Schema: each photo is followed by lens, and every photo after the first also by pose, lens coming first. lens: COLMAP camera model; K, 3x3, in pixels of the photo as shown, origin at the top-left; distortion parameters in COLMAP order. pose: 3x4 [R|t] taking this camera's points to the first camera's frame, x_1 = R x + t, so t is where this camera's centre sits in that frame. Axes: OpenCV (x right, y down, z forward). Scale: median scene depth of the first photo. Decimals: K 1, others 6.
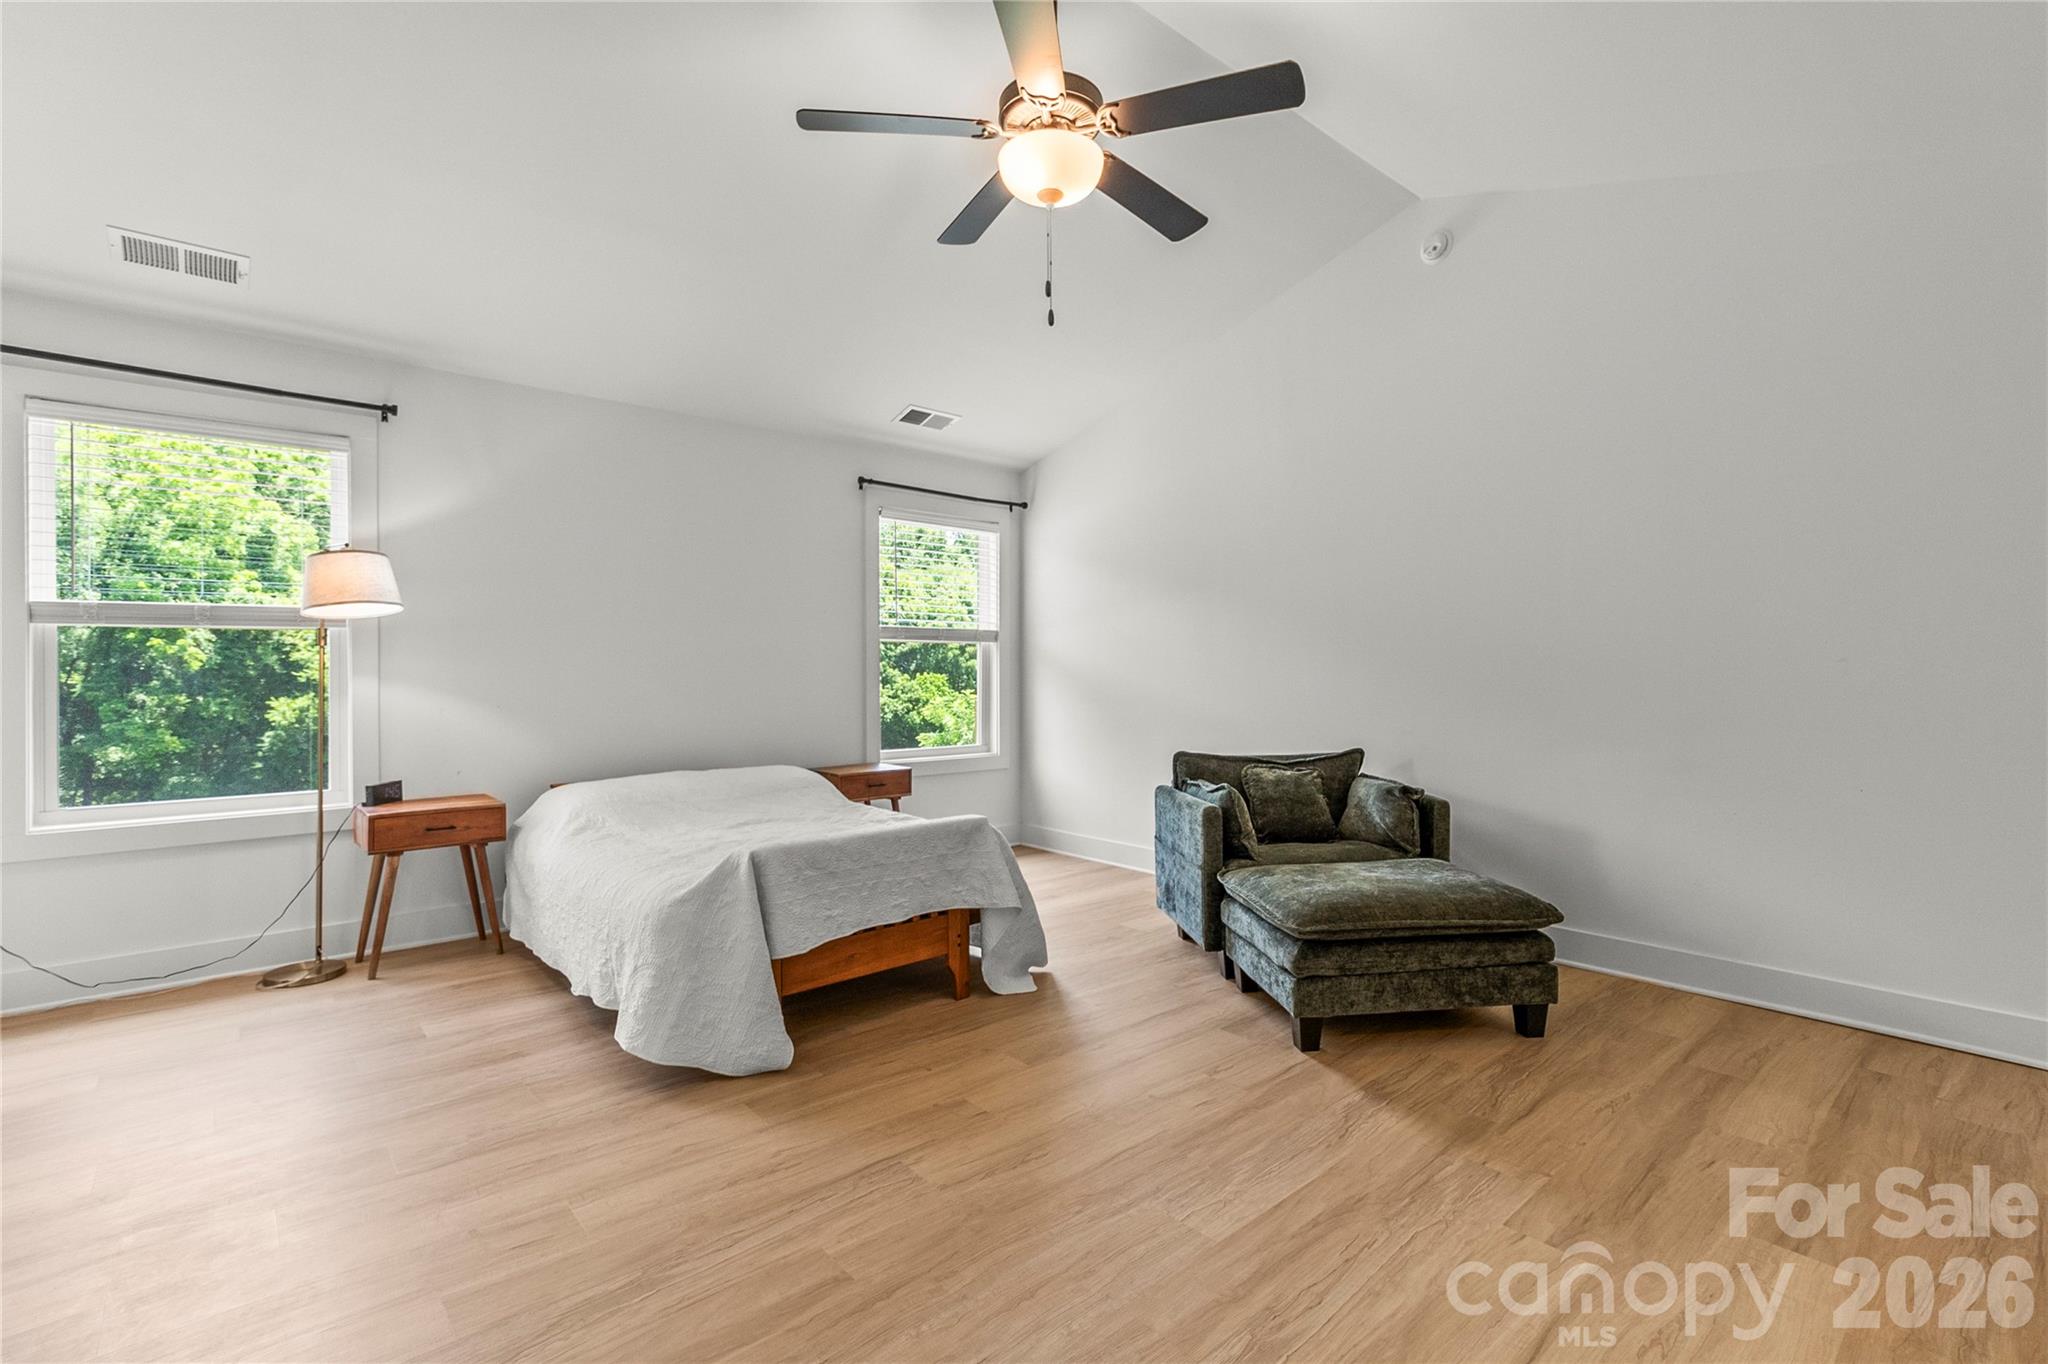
lens RADIAL K [[933.2, 0, 1034.6], [0, 933.2, 675.5], [0, 0, 1]] dist [0.000278, -0.000065]
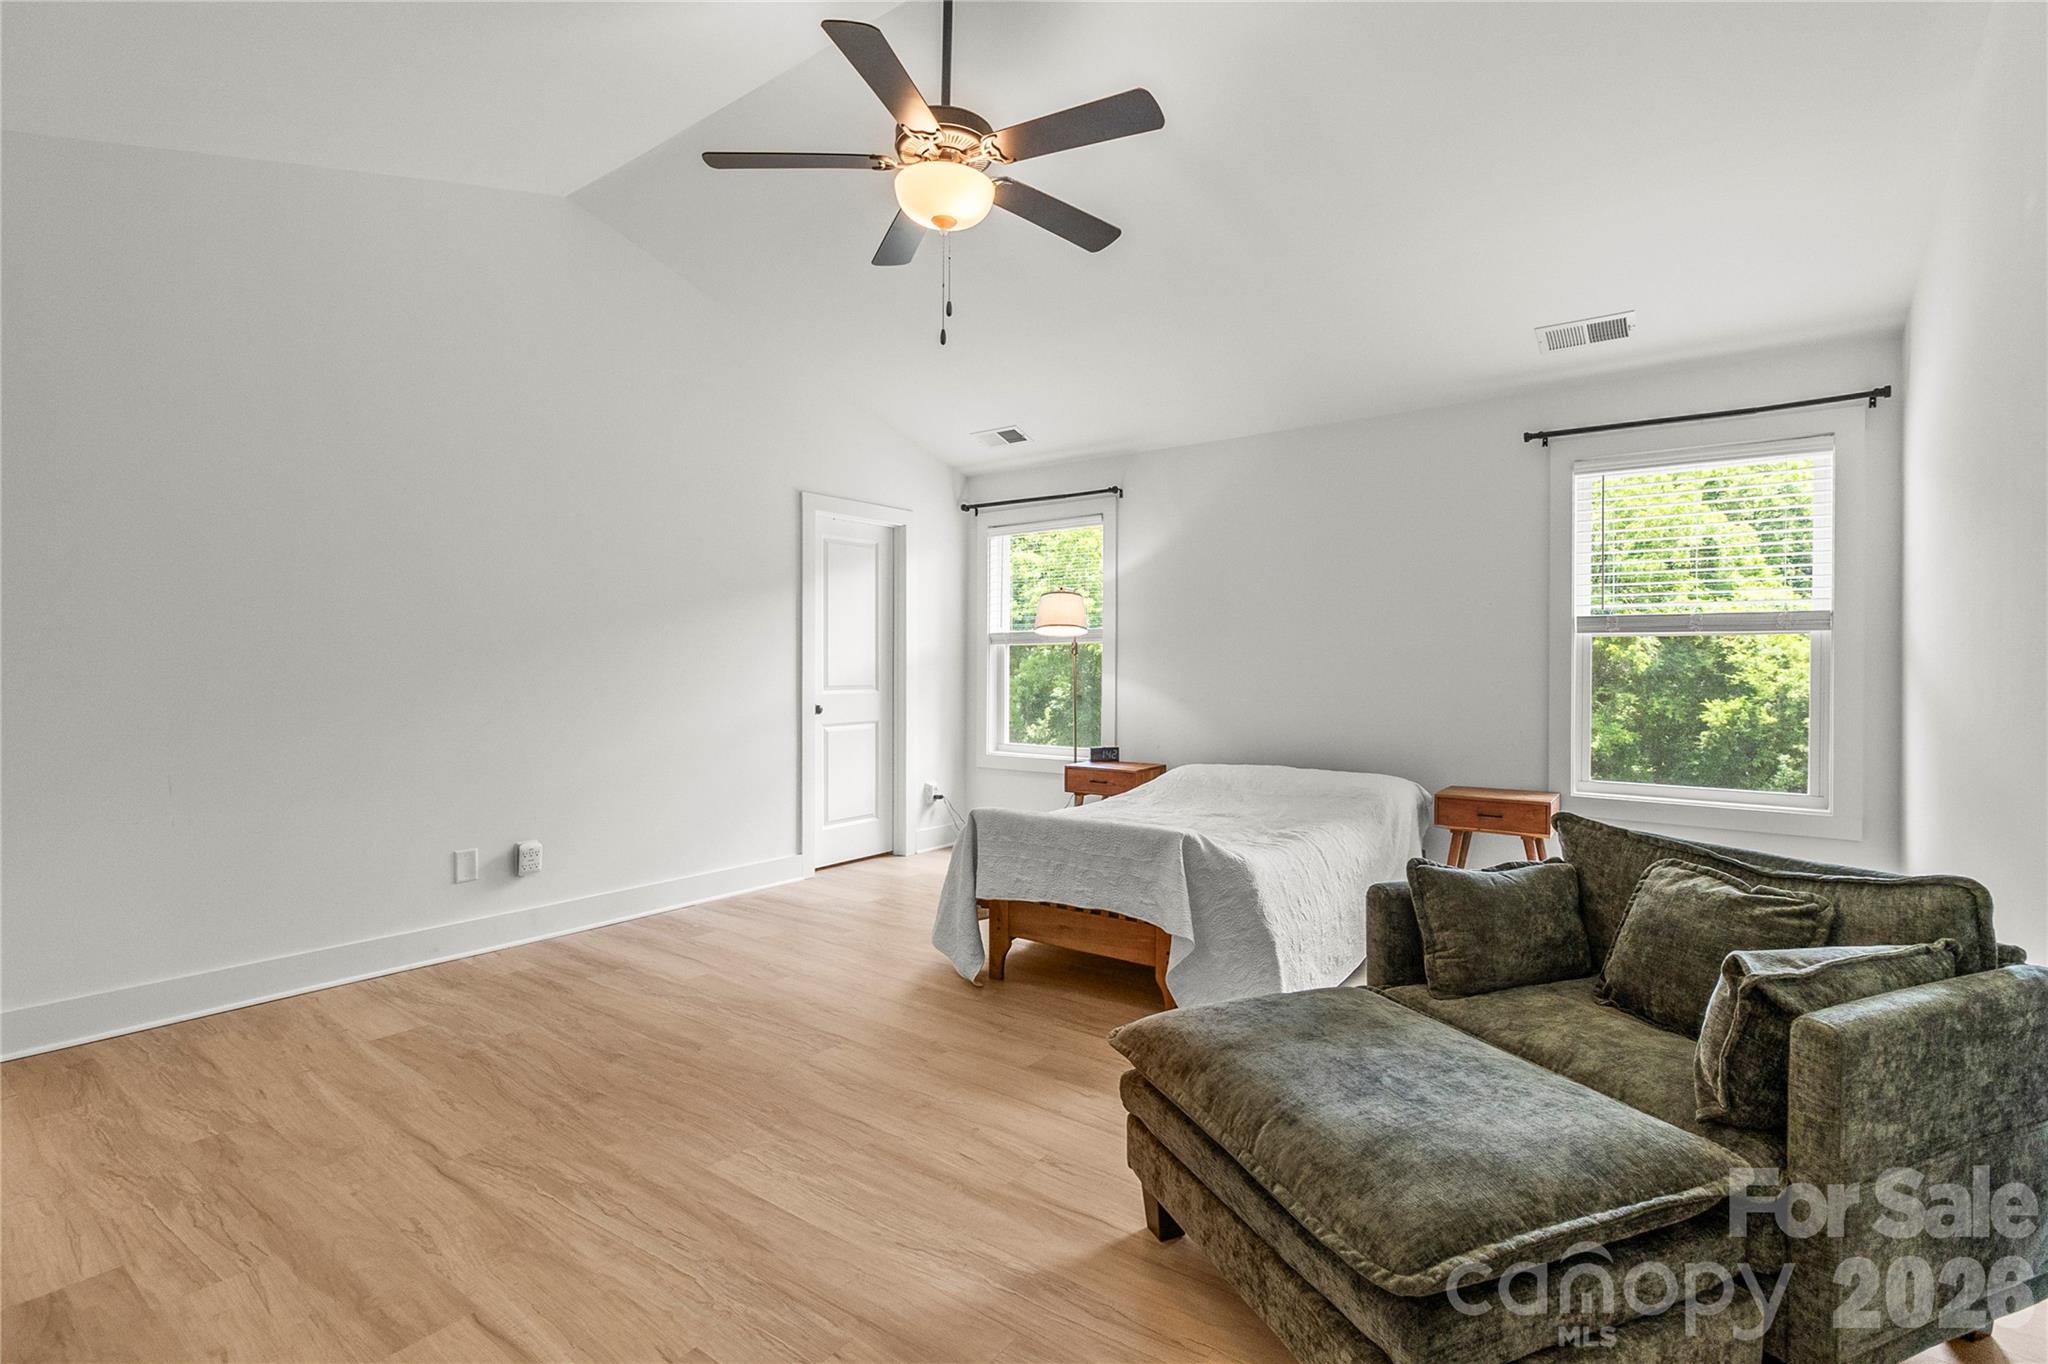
lens RADIAL K [[942.2, 0, 1037.5], [0, 942.2, 672.6], [0, 0, 1]] dist [0.000605, -0.000298]
pose [[0.215930, 0.006354, -0.976388, 0.052212], [-0.012565, 0.999914, 0.003728, -0.000411], [0.976328, 0.011464, 0.215991, 0.042214]]
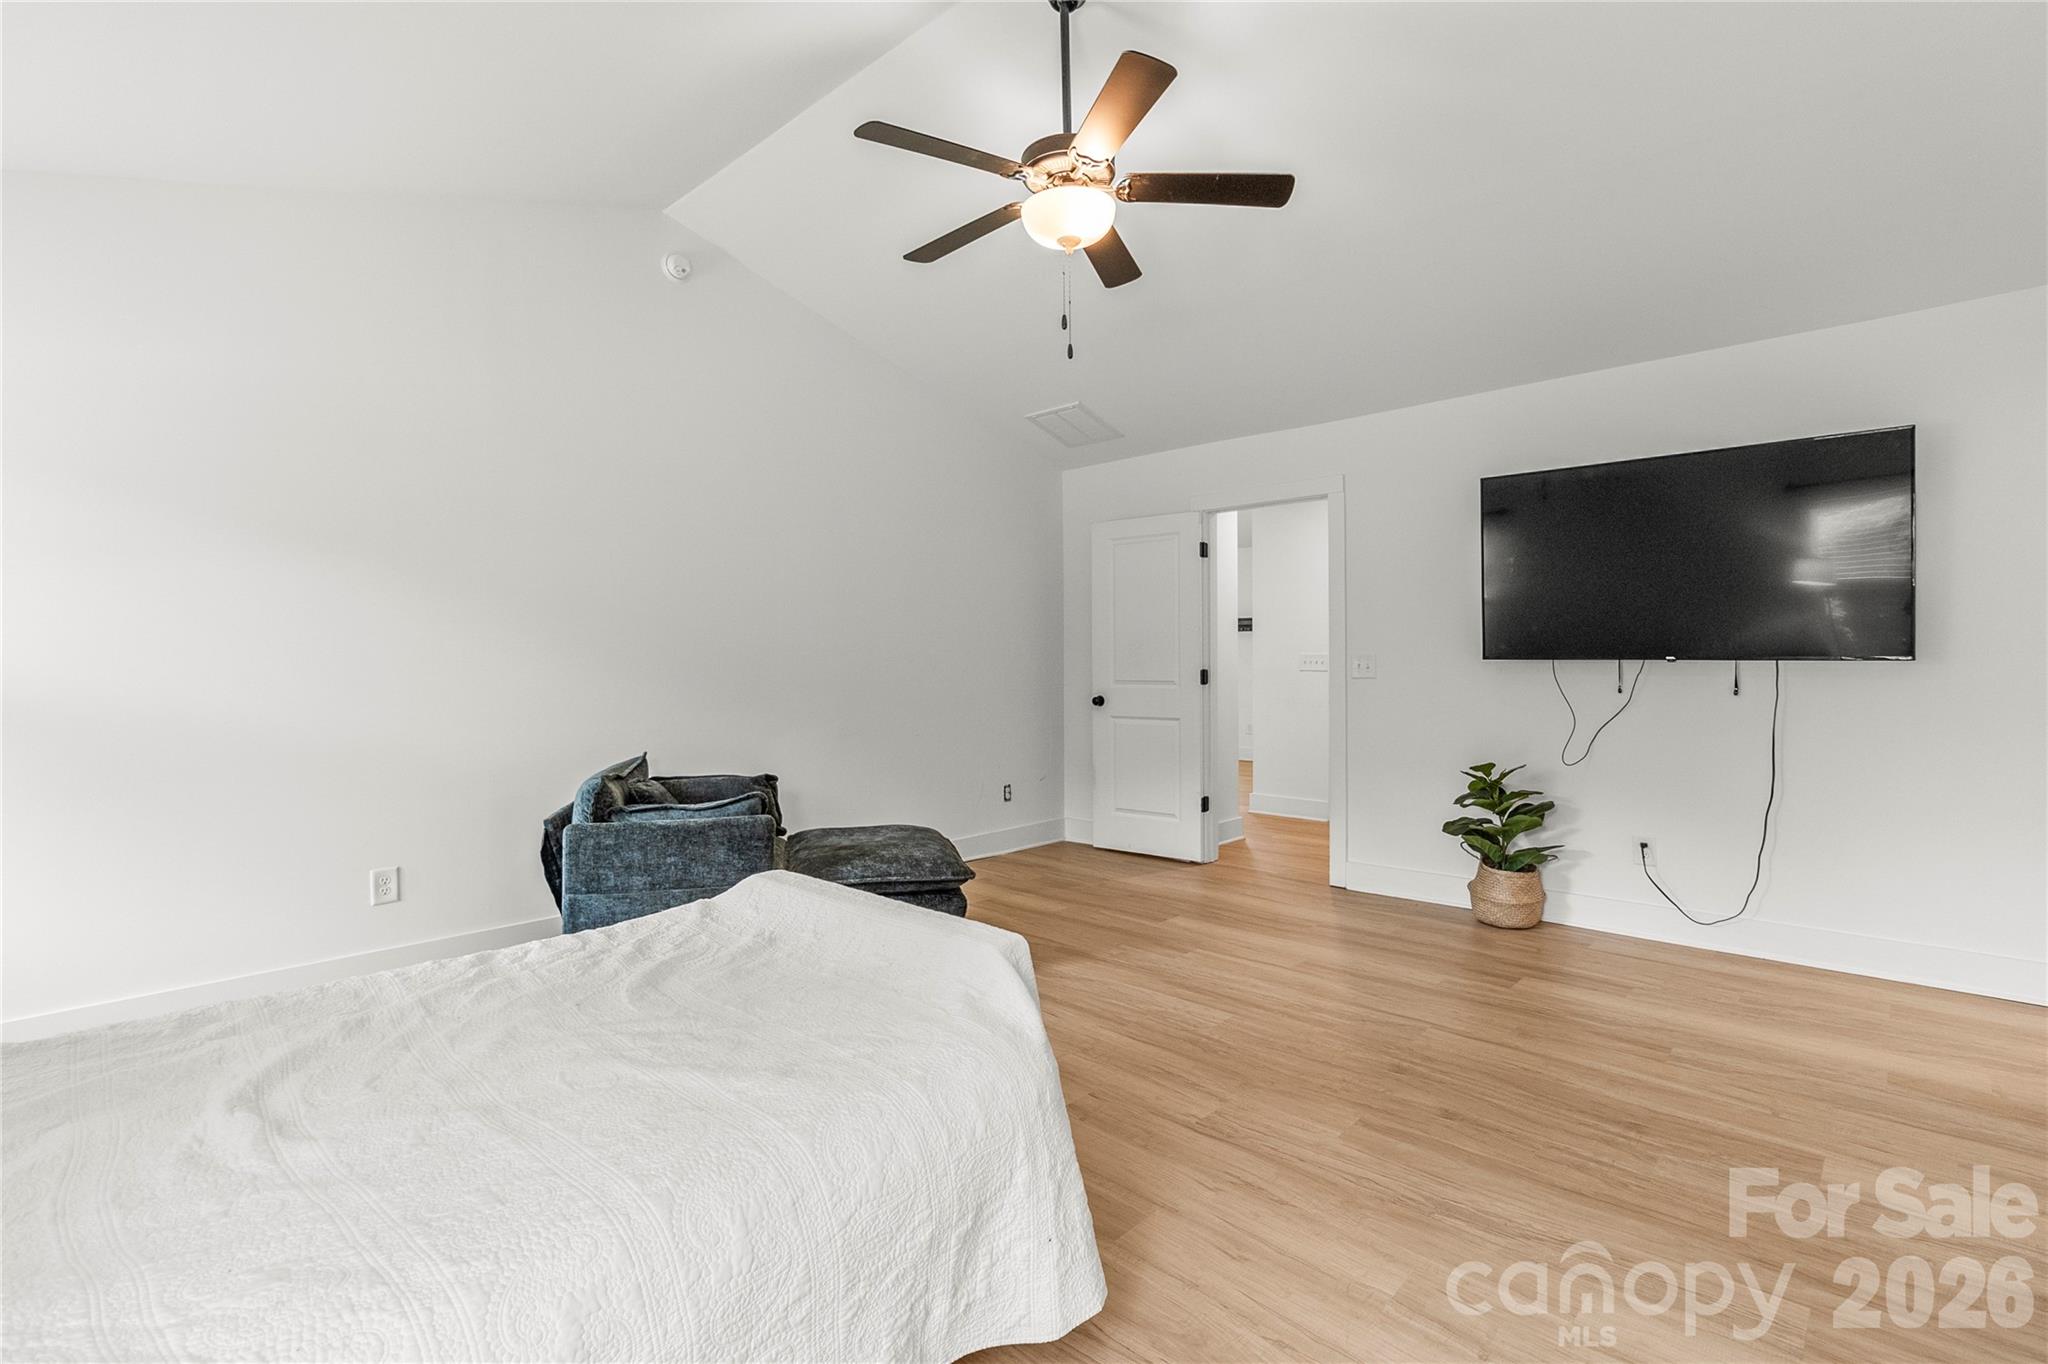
lens RADIAL K [[942.2, 0, 1037.5], [0, 942.2, 672.6], [0, 0, 1]] dist [0.000605, -0.000298]
pose [[-0.096504, -0.013294, 0.995244, -0.052266], [0.015736, 0.999765, 0.014880, -0.000941], [-0.995208, 0.017097, -0.096272, 0.055288]]
